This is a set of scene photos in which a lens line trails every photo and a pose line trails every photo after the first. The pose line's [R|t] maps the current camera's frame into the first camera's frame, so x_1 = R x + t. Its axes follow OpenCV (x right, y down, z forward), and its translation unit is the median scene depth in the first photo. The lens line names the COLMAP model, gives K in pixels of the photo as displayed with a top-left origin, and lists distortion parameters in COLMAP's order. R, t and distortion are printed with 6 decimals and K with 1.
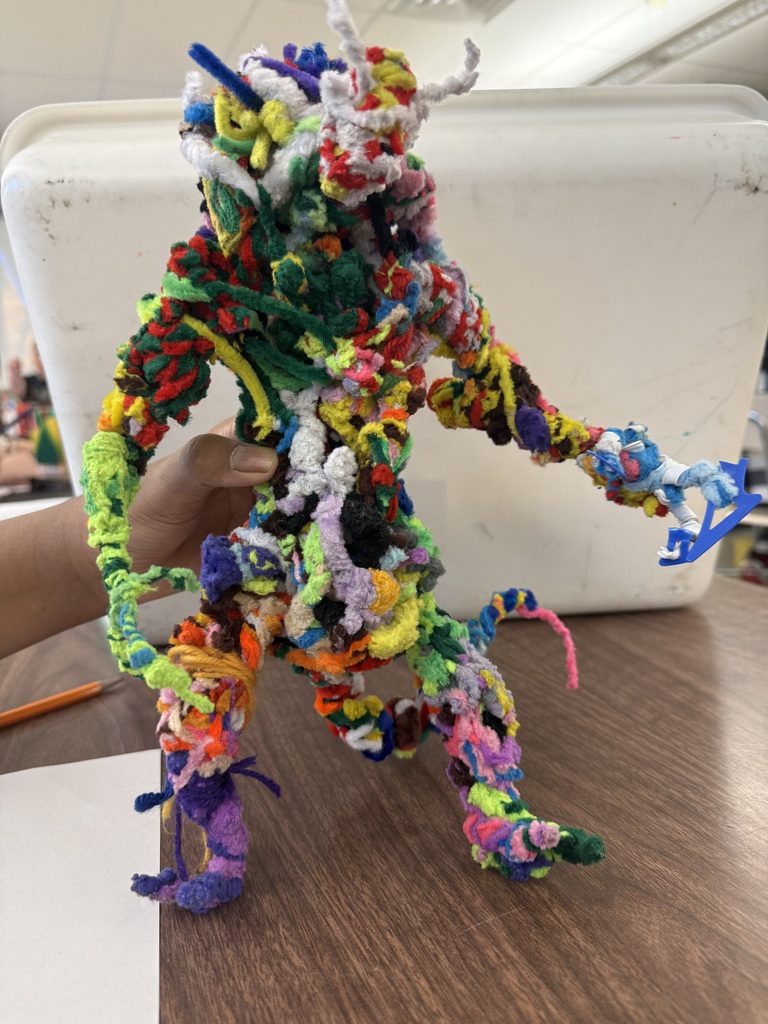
lens RADIAL K [[724.6, 0, 385.7], [0, 724.6, 510.4], [0, 0, 1]] dist [-0.001986, -0.000782]
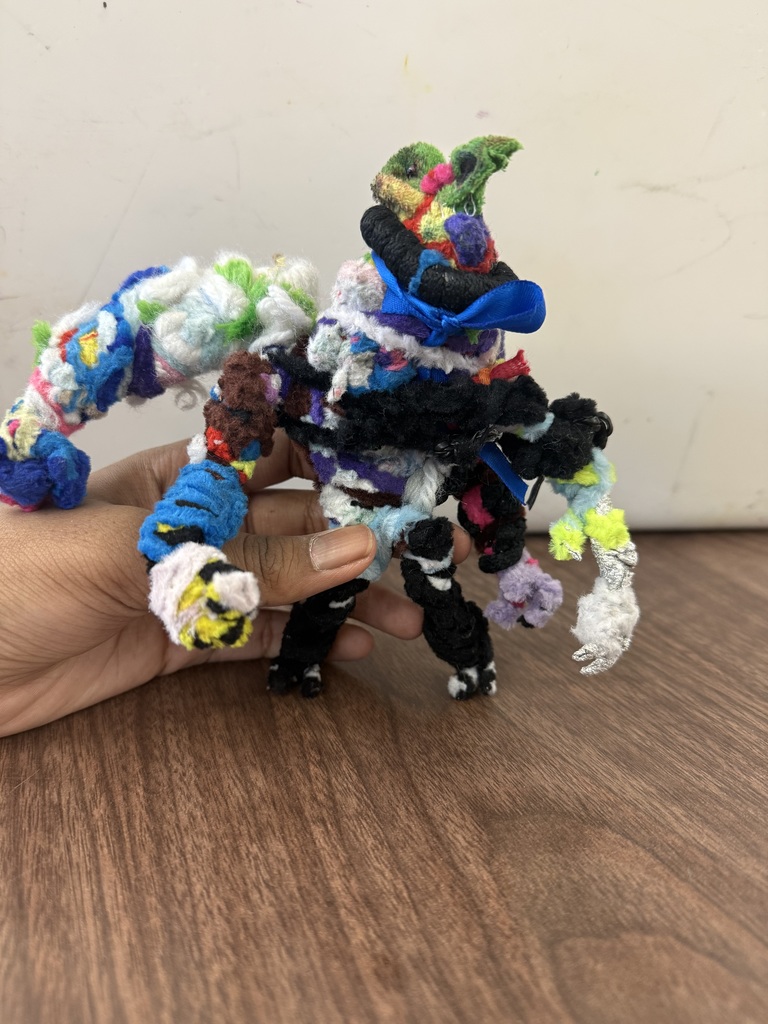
lens RADIAL K [[724.6, 0, 382.2], [0, 724.6, 513.7], [0, 0, 1]] dist [-0.001986, -0.000782]
pose [[0.998715, 0.050630, -0.002196, 0.018661], [-0.049928, 0.990443, 0.128565, 0.101097], [0.008685, -0.128290, 0.991699, 0.614127]]
